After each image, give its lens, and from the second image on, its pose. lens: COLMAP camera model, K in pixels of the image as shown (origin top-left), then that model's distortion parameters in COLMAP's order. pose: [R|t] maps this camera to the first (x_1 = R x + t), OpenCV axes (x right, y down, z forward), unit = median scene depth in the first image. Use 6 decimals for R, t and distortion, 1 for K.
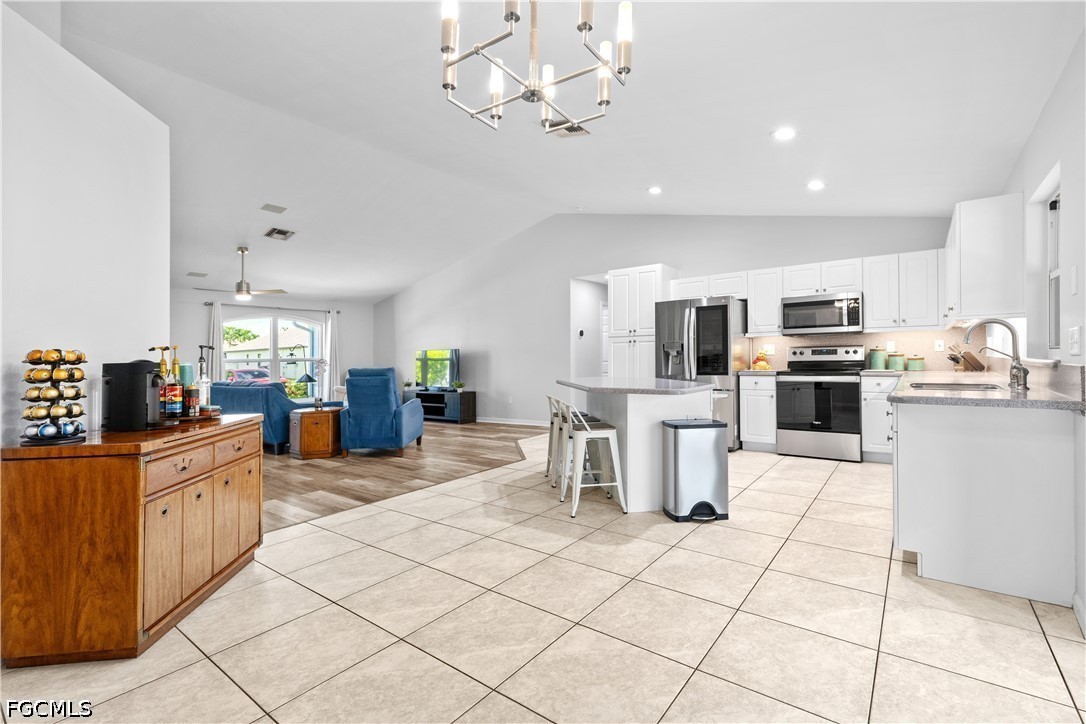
lens RADIAL K [[488.5, 0, 548.3], [0, 488.5, 357.7], [0, 0, 1]] dist [0.005248, -0.000361]
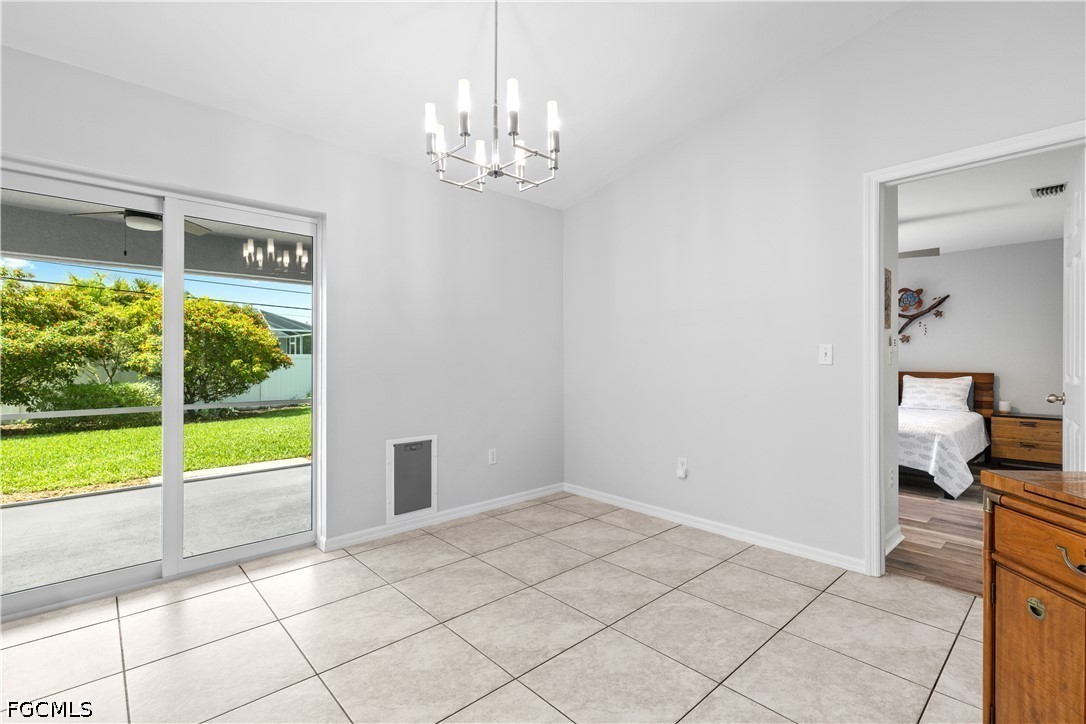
lens RADIAL K [[493.8, 0, 549.3], [0, 493.8, 356.7], [0, 0, 1]] dist [0.008201, -0.000879]
pose [[-0.984130, 0.017659, 0.176569, -0.115847], [0.015120, 0.999762, -0.015712, 0.001168], [-0.176805, -0.012792, -0.984163, 0.618704]]
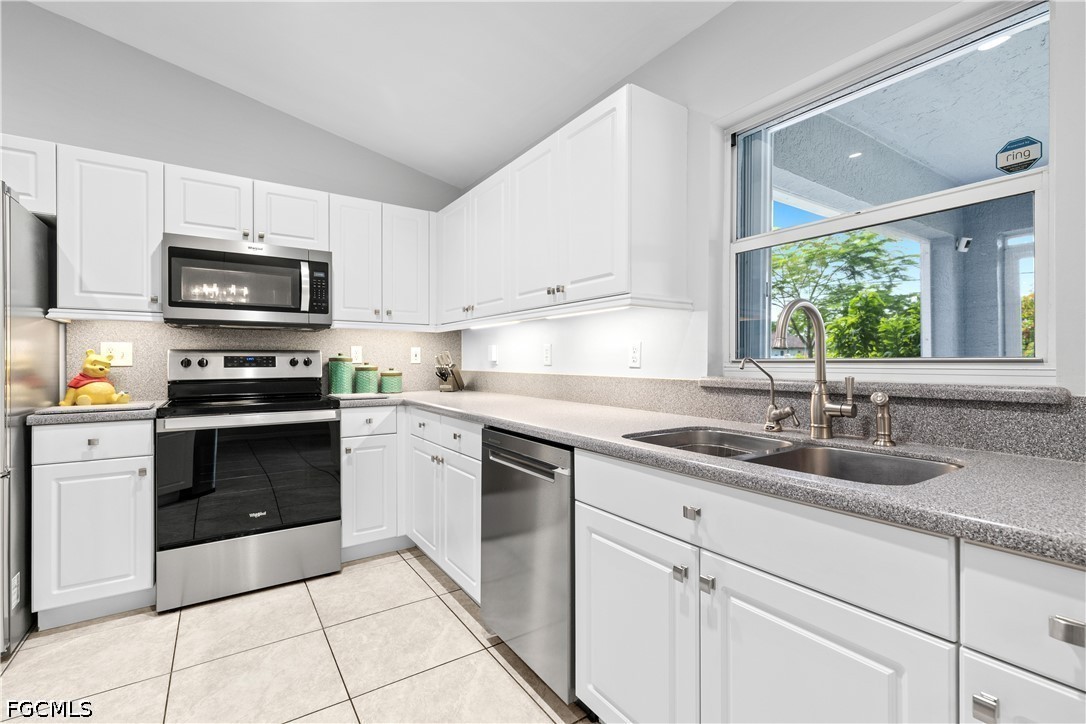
lens RADIAL K [[487.4, 0, 547.1], [0, 487.4, 364.2], [0, 0, 1]] dist [-0.000485, -0.000878]
pose [[0.320574, 0.010314, 0.947167, 0.185234], [-0.005488, 0.999944, -0.009031, -0.005947], [-0.947208, -0.002303, 0.320612, 0.554301]]
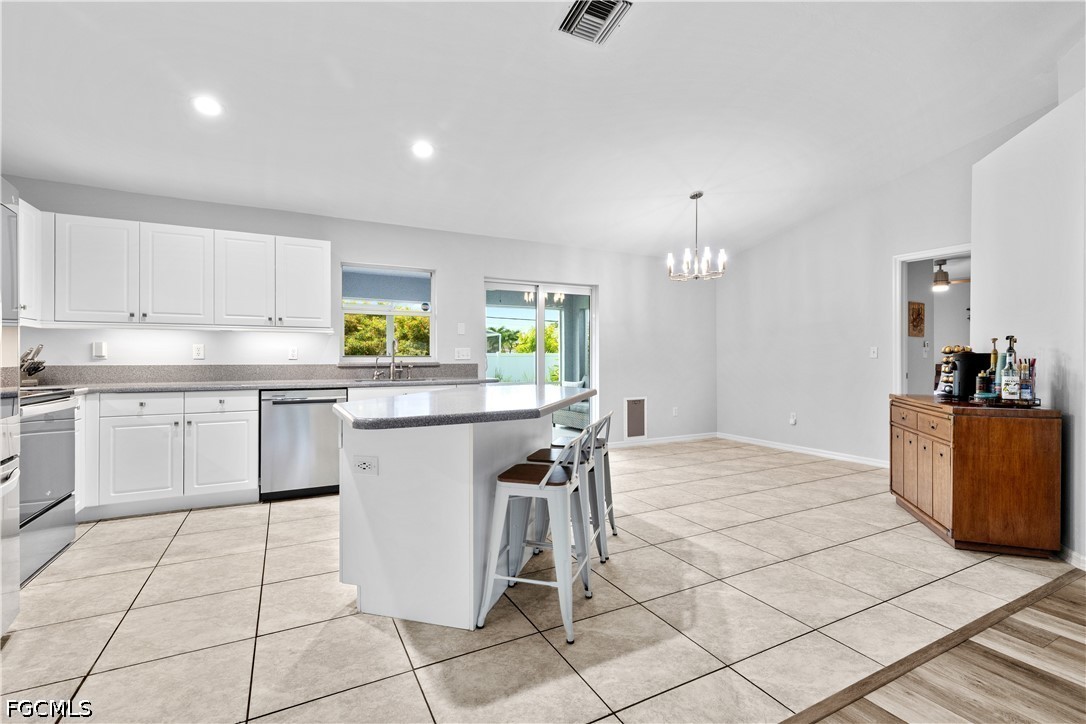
lens RADIAL K [[493.8, 0, 549.3], [0, 493.8, 356.7], [0, 0, 1]] dist [0.008201, -0.000879]
pose [[-0.907414, 0.020594, 0.419733, -0.142755], [0.016484, 0.999774, -0.013417, 0.006009], [-0.419915, -0.005256, -0.907548, 1.175829]]
